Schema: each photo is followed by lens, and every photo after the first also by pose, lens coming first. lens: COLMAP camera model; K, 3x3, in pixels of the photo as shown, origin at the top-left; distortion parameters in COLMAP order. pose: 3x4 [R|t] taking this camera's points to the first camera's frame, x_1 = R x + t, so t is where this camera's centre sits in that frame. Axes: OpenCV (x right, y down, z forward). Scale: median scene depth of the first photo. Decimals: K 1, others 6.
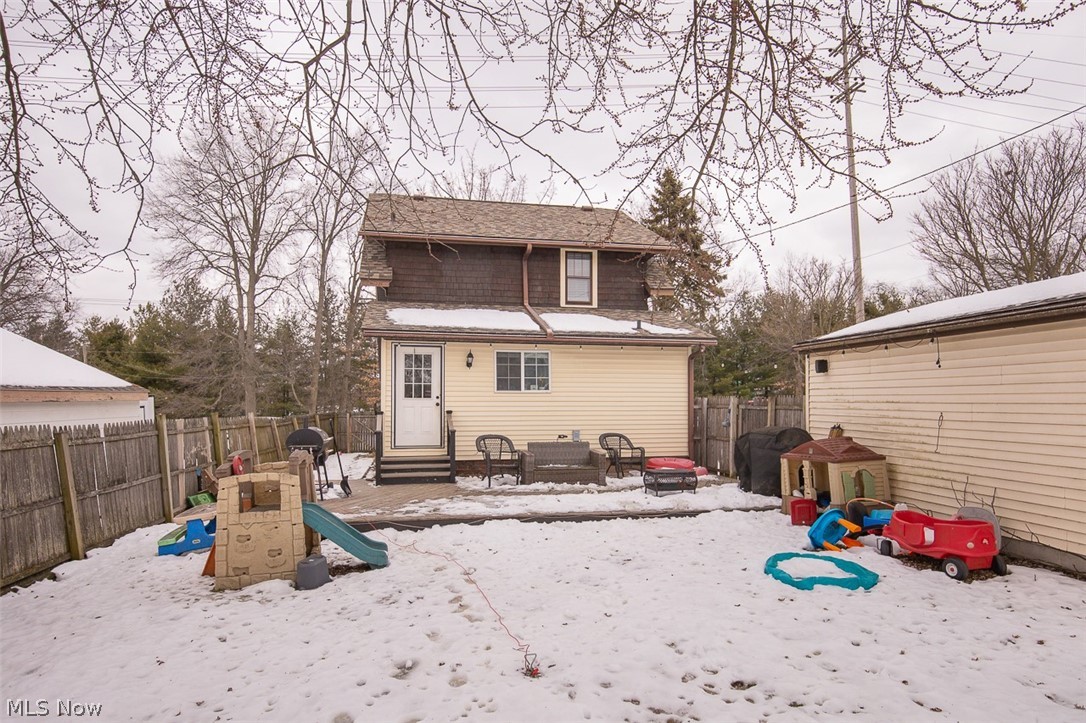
lens RADIAL K [[537.0, 0, 543.0], [0, 537.0, 361.5], [0, 0, 1]] dist [0.000618, -0.000047]
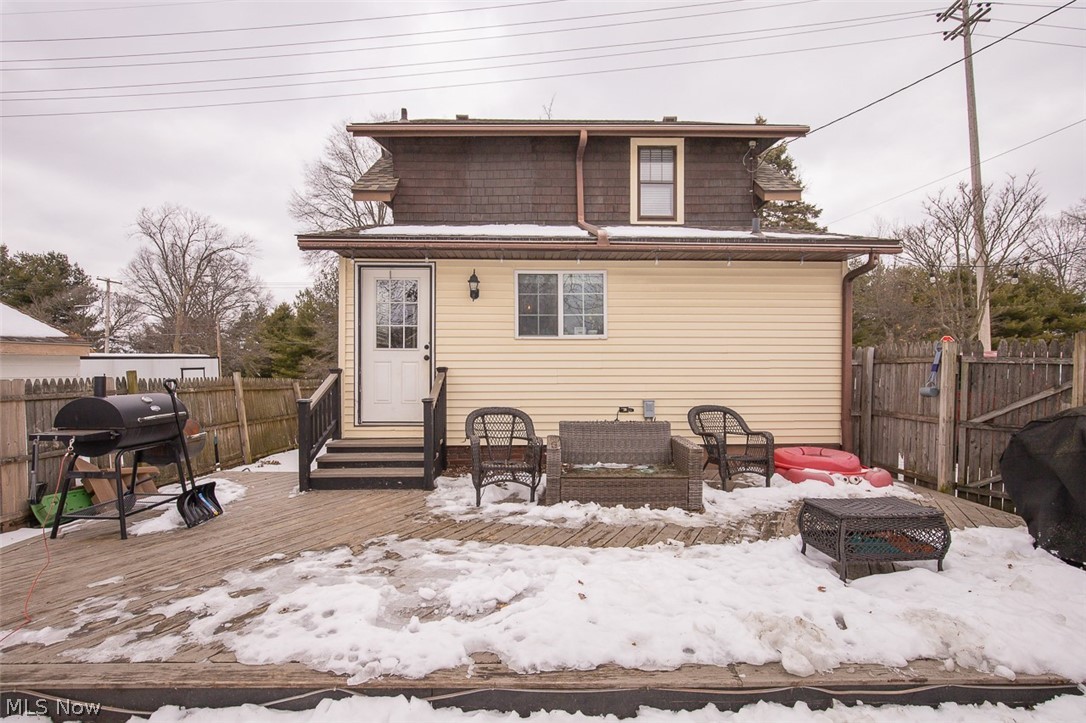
lens RADIAL K [[499.8, 0, 543.0], [0, 499.8, 361.5], [0, 0, 1]] dist [-0.014492, 0.000549]
pose [[0.985689, -0.002367, -0.168556, 0.039245], [0.013047, 0.997973, 0.062279, 0.047724], [0.168067, -0.063587, 0.983723, 0.426268]]
